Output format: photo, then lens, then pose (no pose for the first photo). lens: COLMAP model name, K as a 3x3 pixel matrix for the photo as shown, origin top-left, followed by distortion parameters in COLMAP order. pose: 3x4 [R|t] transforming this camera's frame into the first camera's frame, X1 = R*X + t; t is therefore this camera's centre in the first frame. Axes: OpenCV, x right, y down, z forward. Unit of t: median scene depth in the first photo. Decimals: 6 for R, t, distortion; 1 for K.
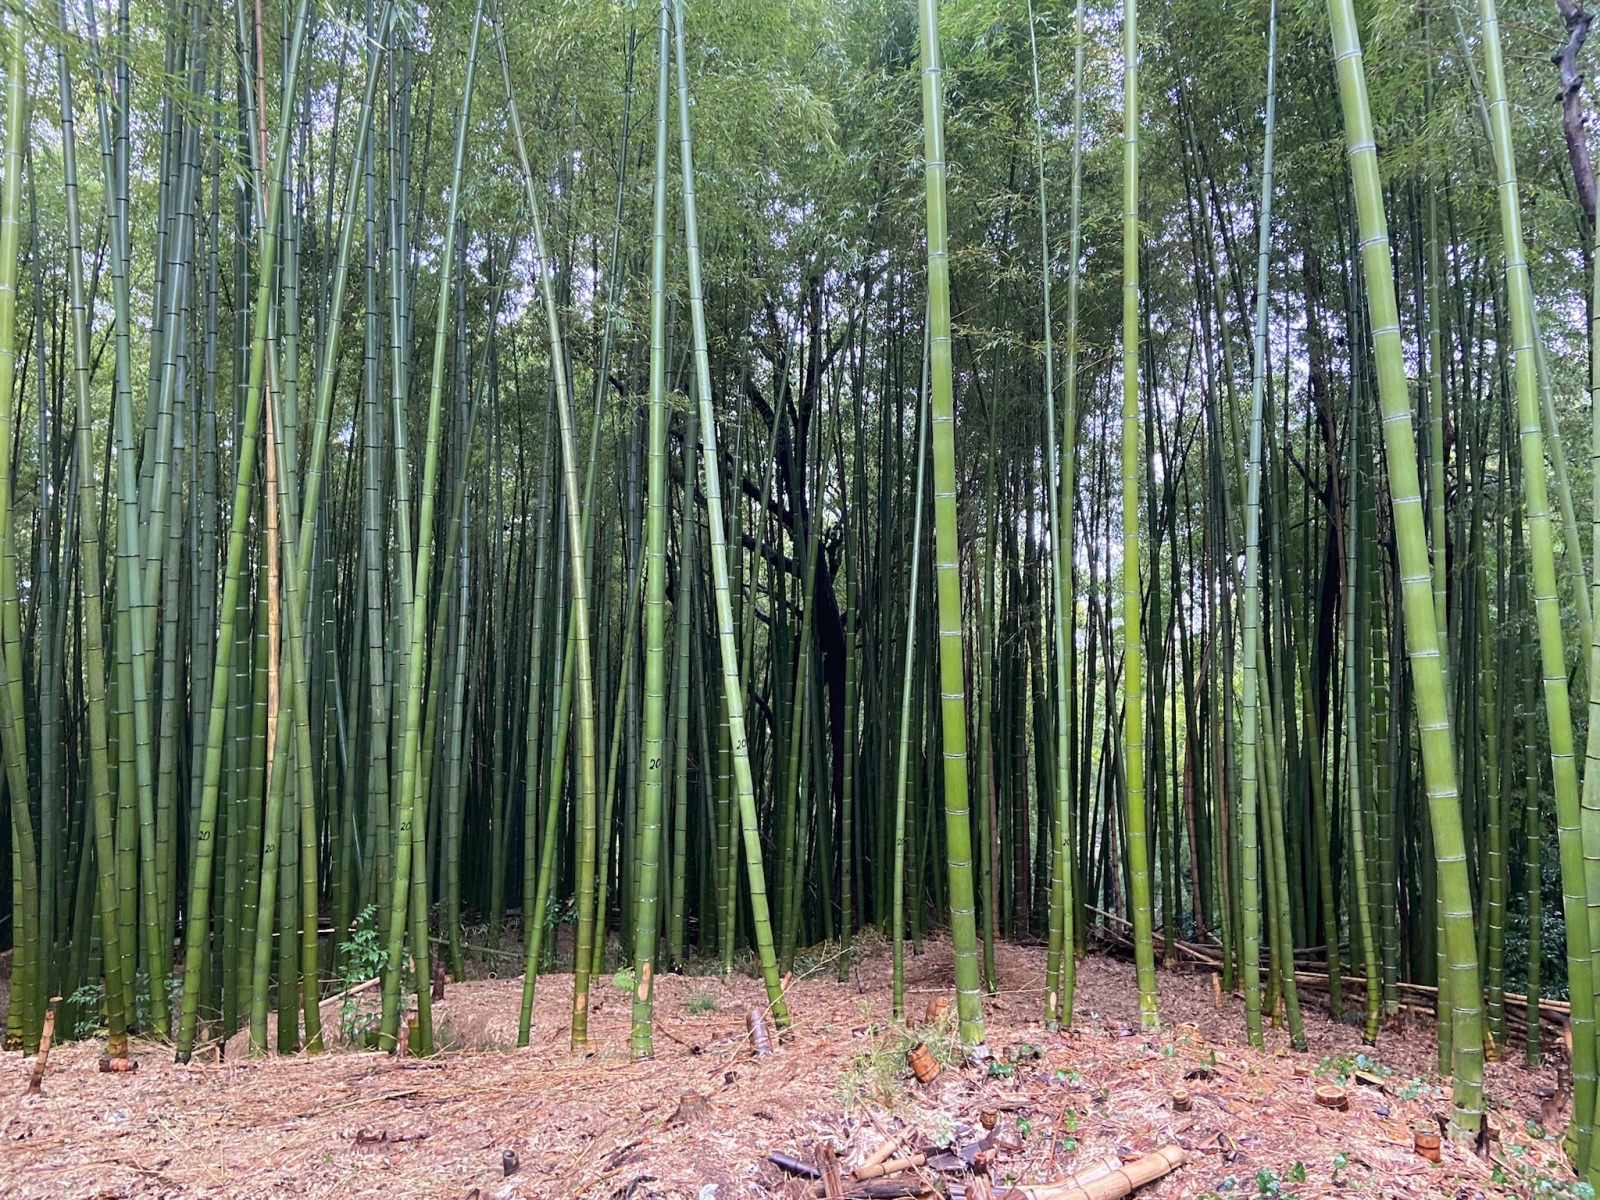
lens RADIAL K [[1211.0, 0, 799.5], [0, 1211.0, 598.2], [0, 0, 1]] dist [0.063873, 0.000135]
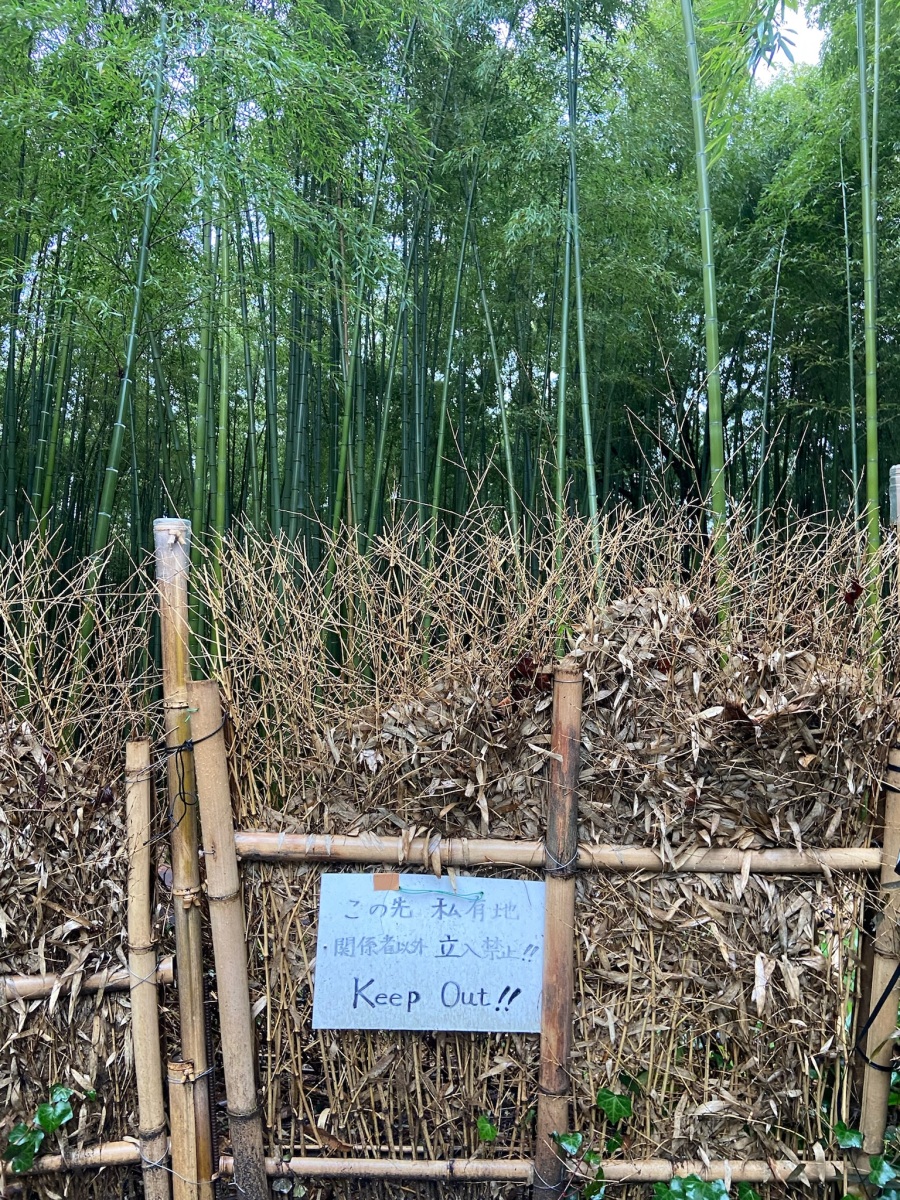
lens RADIAL K [[908.2, 0, 449.9], [0, 908.2, 602.0], [0, 0, 1]] dist [0.063873, 0.000135]
pose [[0.955998, -0.010894, -0.293172, 0.064553], [0.008904, 0.999927, -0.008120, 0.019806], [0.293240, 0.005152, 0.956025, -0.151714]]
